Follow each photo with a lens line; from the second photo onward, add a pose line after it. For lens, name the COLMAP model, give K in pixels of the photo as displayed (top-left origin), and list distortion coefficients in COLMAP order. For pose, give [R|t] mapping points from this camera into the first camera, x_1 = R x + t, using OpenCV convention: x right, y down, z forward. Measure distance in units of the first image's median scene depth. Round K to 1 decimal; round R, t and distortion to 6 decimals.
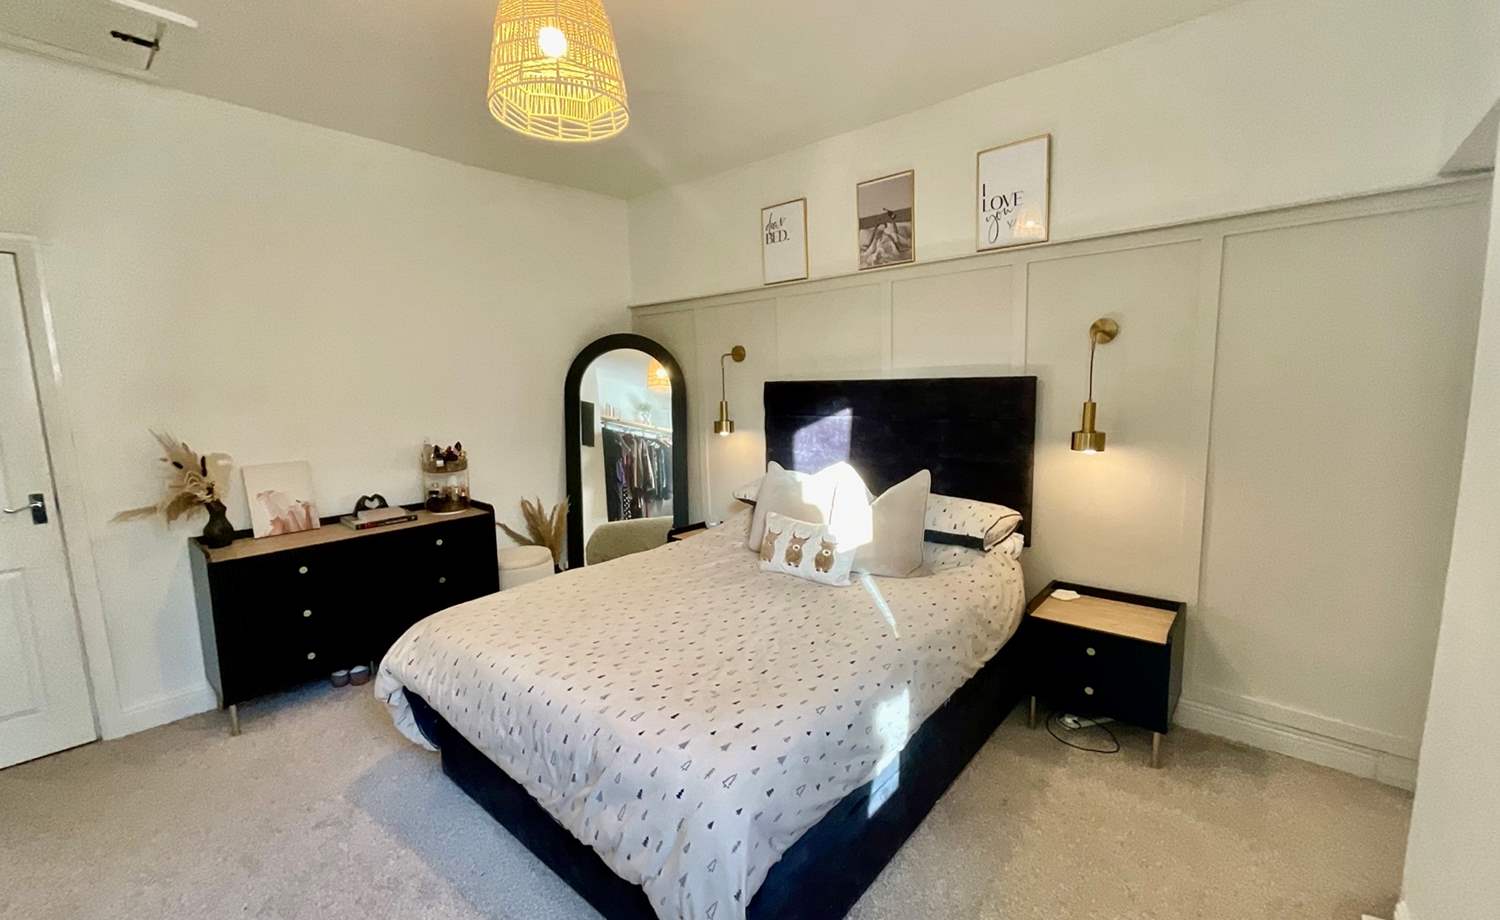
lens RADIAL K [[616.9, 0, 747.1], [0, 616.9, 459.2], [0, 0, 1]] dist [0.002219, 0.000275]
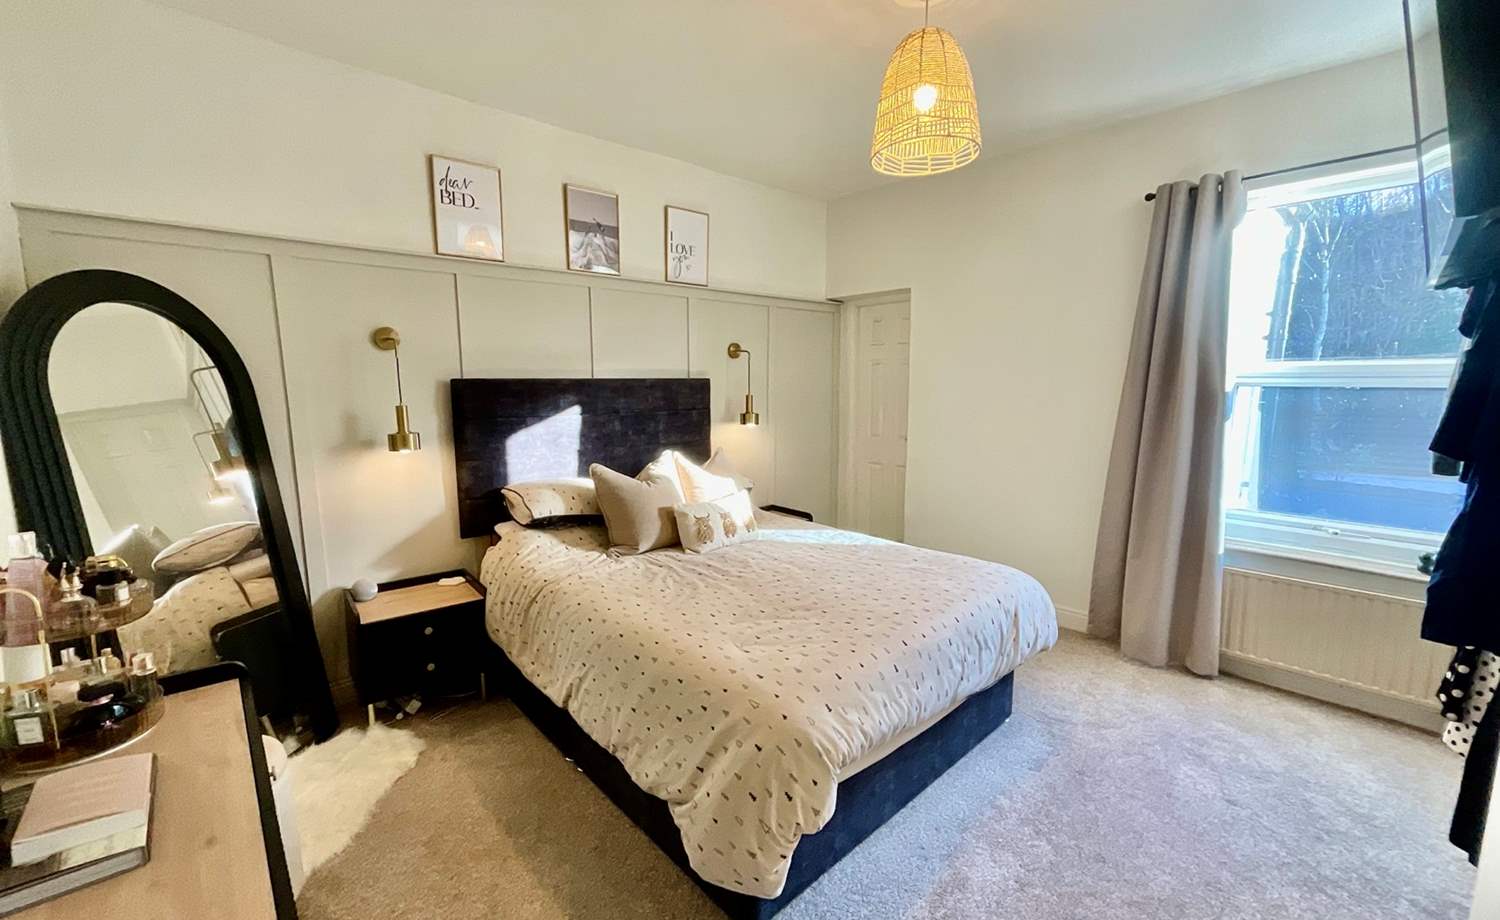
lens RADIAL K [[616.9, 0, 747.1], [0, 616.9, 459.2], [0, 0, 1]] dist [0.002219, 0.000275]
pose [[0.129866, -0.115157, 0.984822, -0.868194], [0.117969, 0.987972, 0.099969, -0.071126], [-0.984489, 0.103196, 0.141889, 0.645284]]
